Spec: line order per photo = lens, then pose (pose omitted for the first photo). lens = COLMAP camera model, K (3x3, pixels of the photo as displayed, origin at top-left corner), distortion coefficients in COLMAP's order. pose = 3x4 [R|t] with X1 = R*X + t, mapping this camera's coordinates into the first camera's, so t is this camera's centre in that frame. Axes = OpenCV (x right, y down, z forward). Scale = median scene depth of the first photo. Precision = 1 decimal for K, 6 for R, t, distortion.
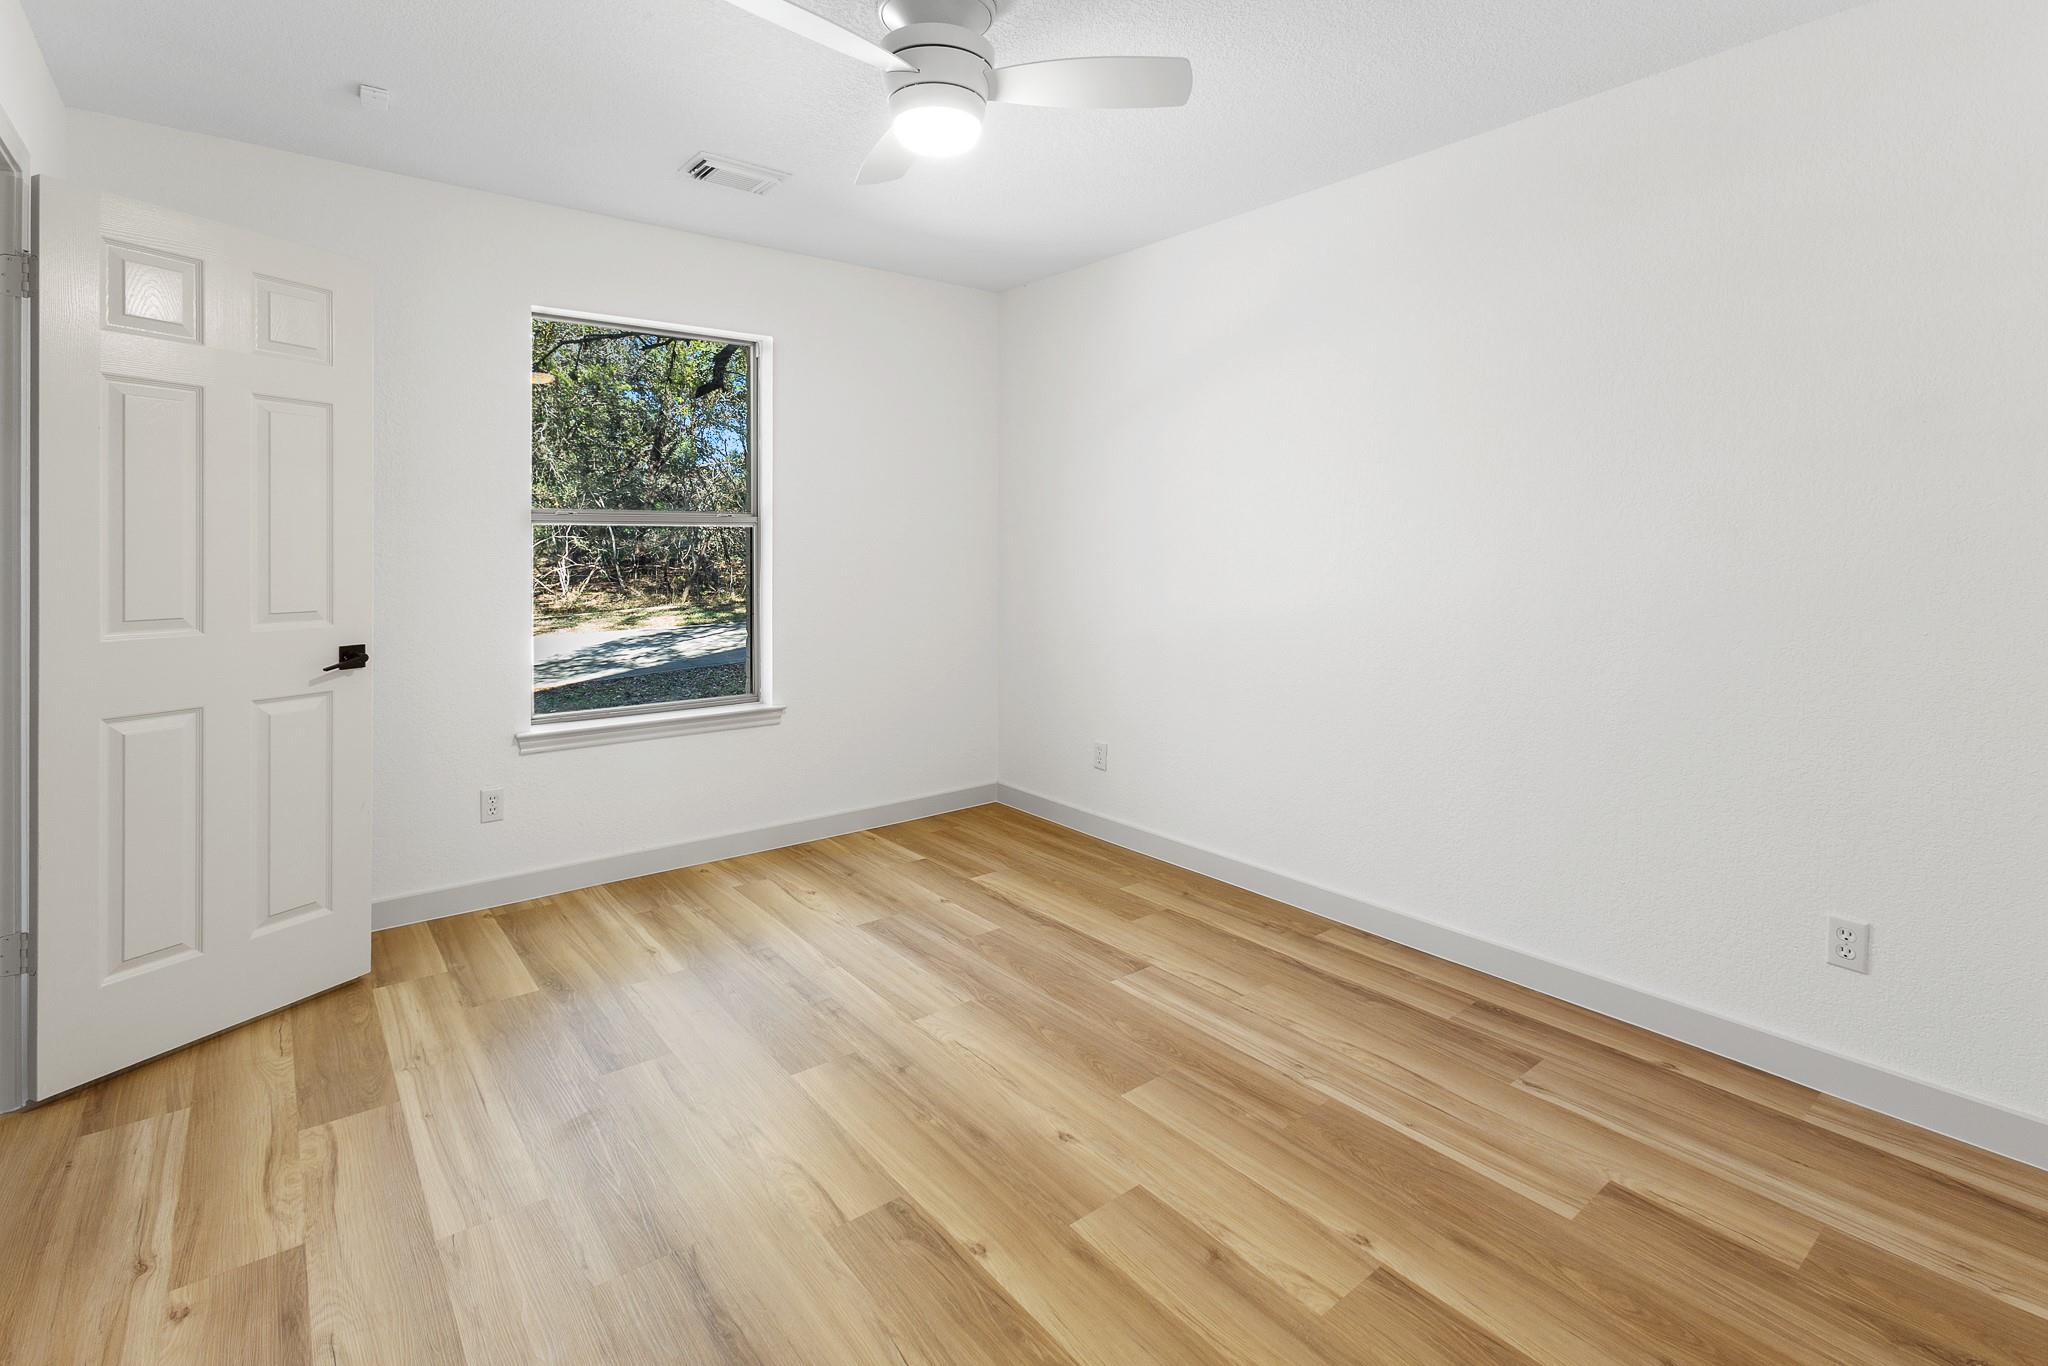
lens RADIAL K [[930.7, 0, 995.9], [0, 930.7, 679.2], [0, 0, 1]] dist [-0.015505, 0.012513]
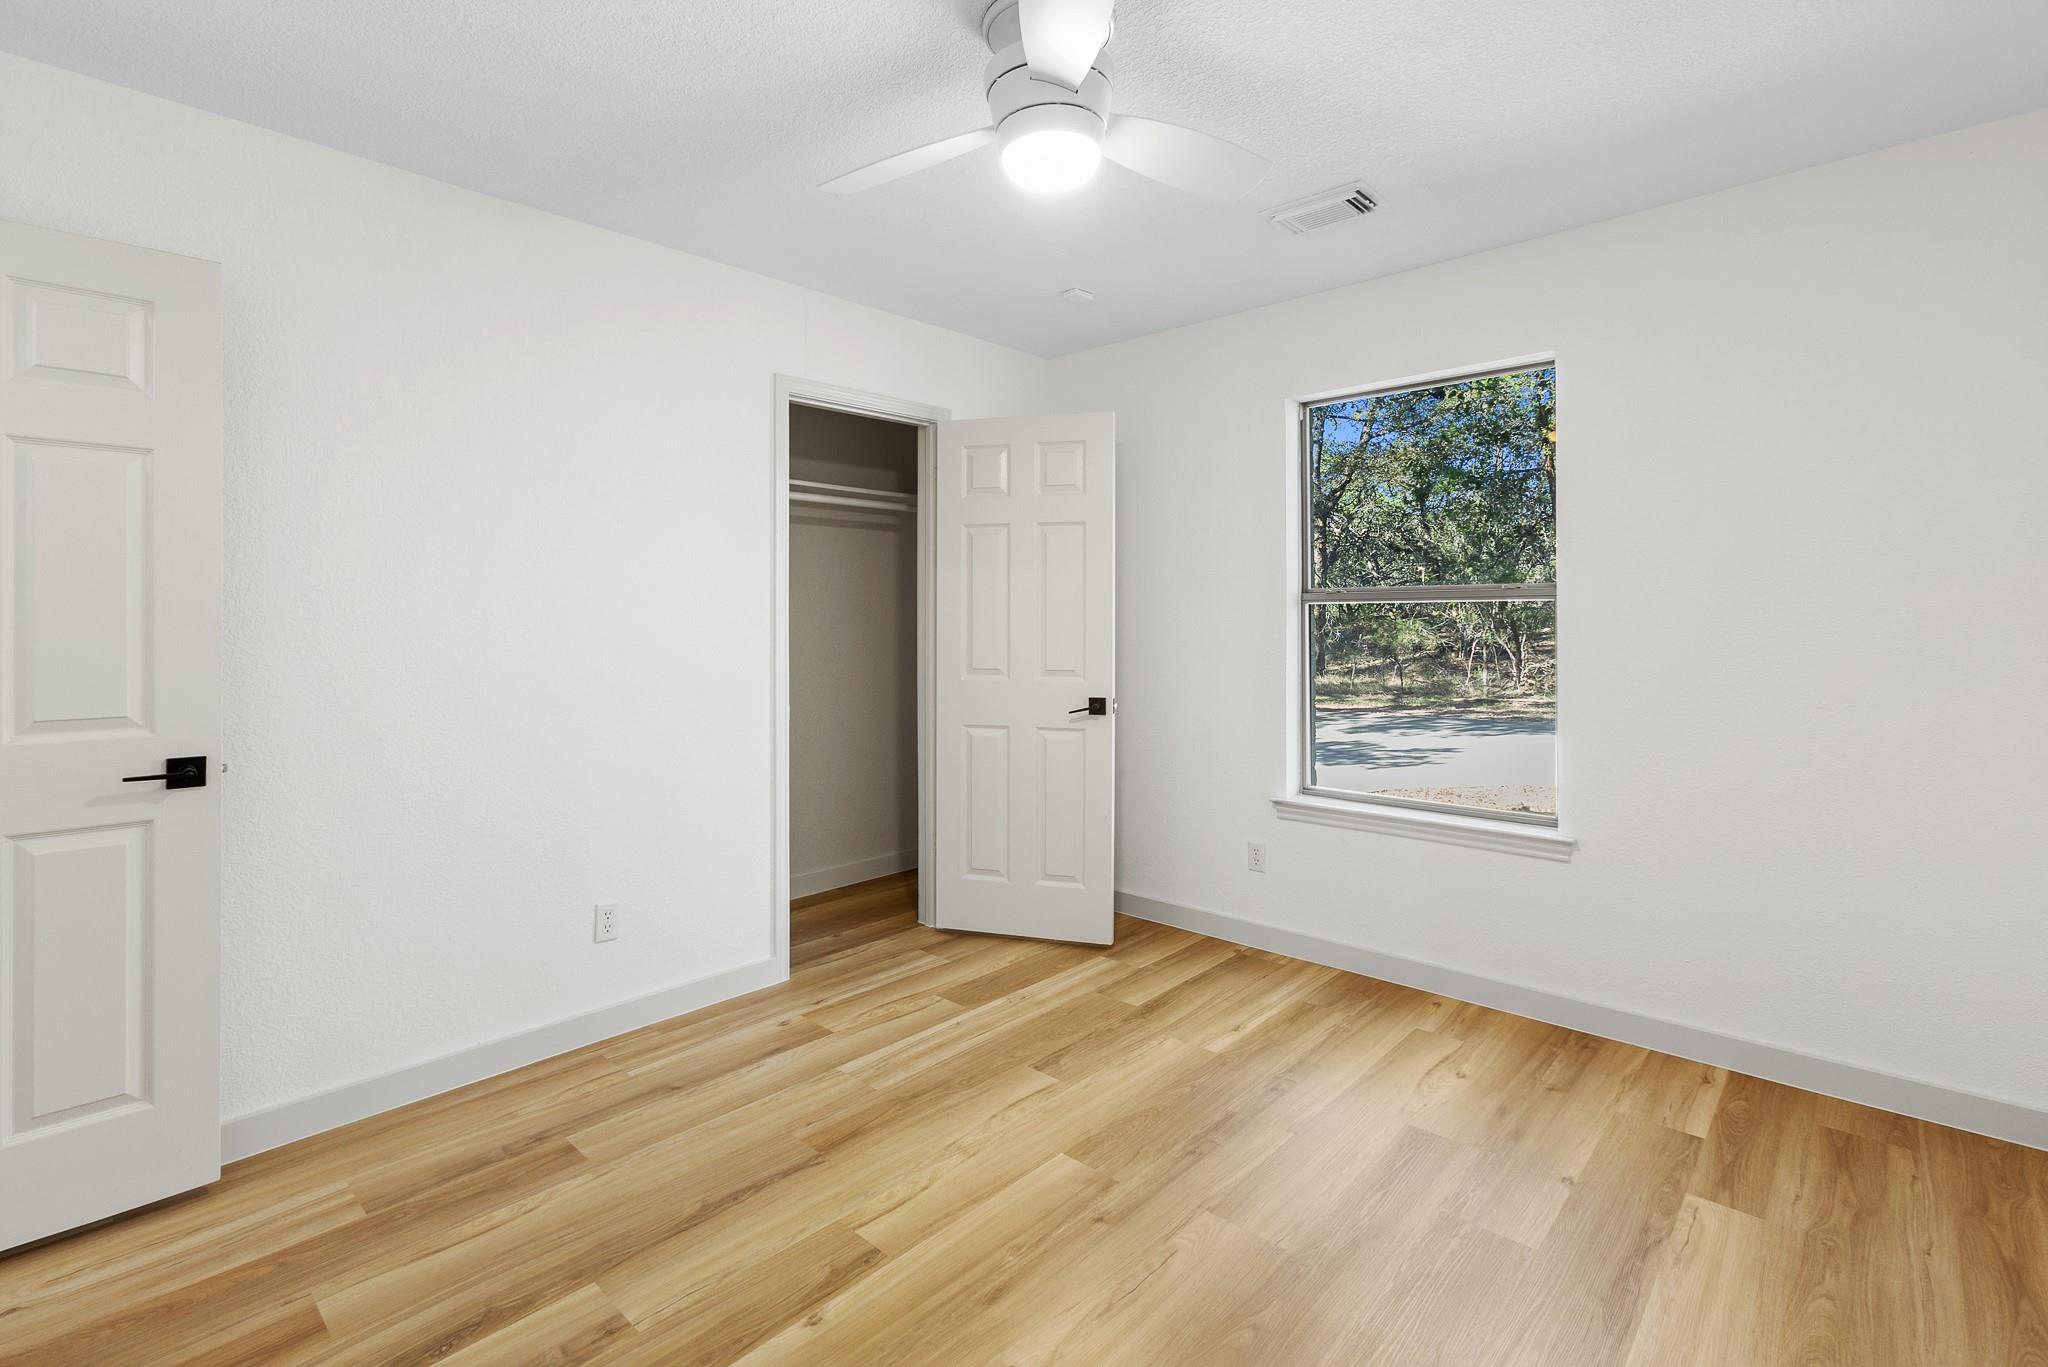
lens RADIAL K [[930.7, 0, 995.9], [0, 930.7, 679.7], [0, 0, 1]] dist [-0.015505, 0.012513]
pose [[0.167446, 0.057930, -0.984178, 0.771994], [-0.137644, 0.989869, 0.034847, -0.109826], [0.976225, 0.129632, 0.173723, 0.740150]]
